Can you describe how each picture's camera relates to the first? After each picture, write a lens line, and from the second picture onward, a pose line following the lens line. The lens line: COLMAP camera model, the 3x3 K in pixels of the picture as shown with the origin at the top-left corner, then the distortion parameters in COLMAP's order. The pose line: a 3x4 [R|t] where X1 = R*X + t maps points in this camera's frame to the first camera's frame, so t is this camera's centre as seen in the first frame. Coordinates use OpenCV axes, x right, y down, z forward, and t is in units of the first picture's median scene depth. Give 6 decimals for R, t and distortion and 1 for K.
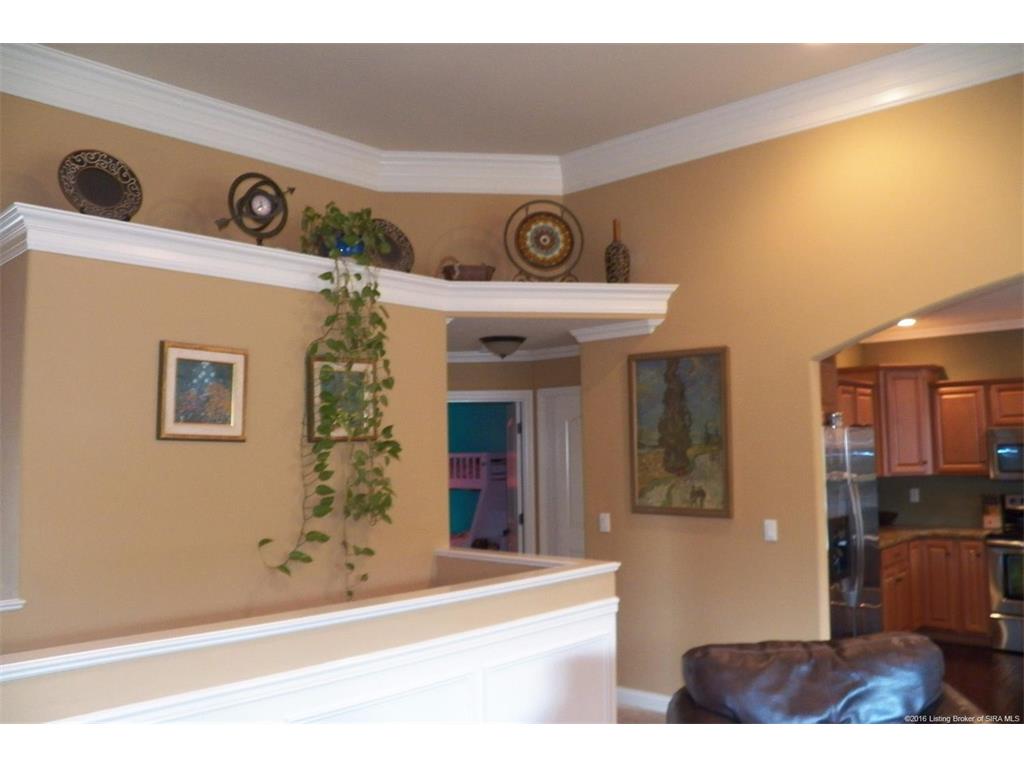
lens RADIAL K [[838.2, 0, 511.2], [0, 838.2, 381.8], [0, 0, 1]] dist [-0.125827, 0.082065]
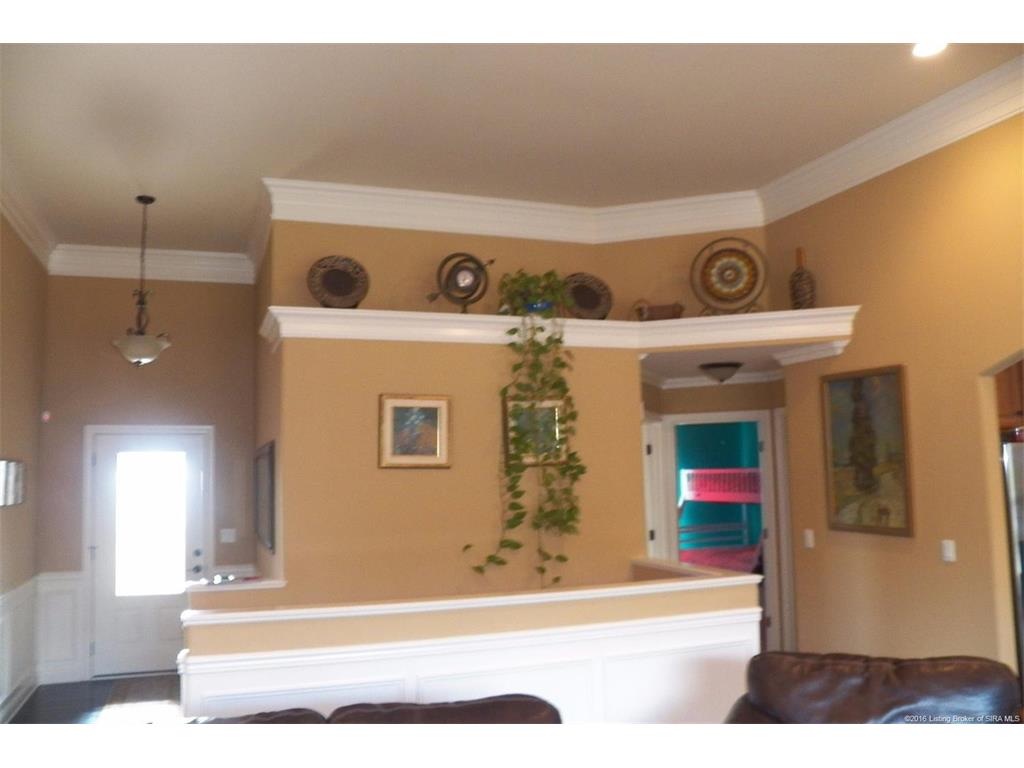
lens RADIAL K [[838.2, 0, 514.2], [0, 838.2, 383.3], [0, 0, 1]] dist [-0.125827, 0.082065]
pose [[0.894371, -0.051421, -0.444361, 0.309540], [0.046333, 0.998677, -0.022313, -0.022524], [0.444920, -0.000633, 0.895570, -0.099154]]
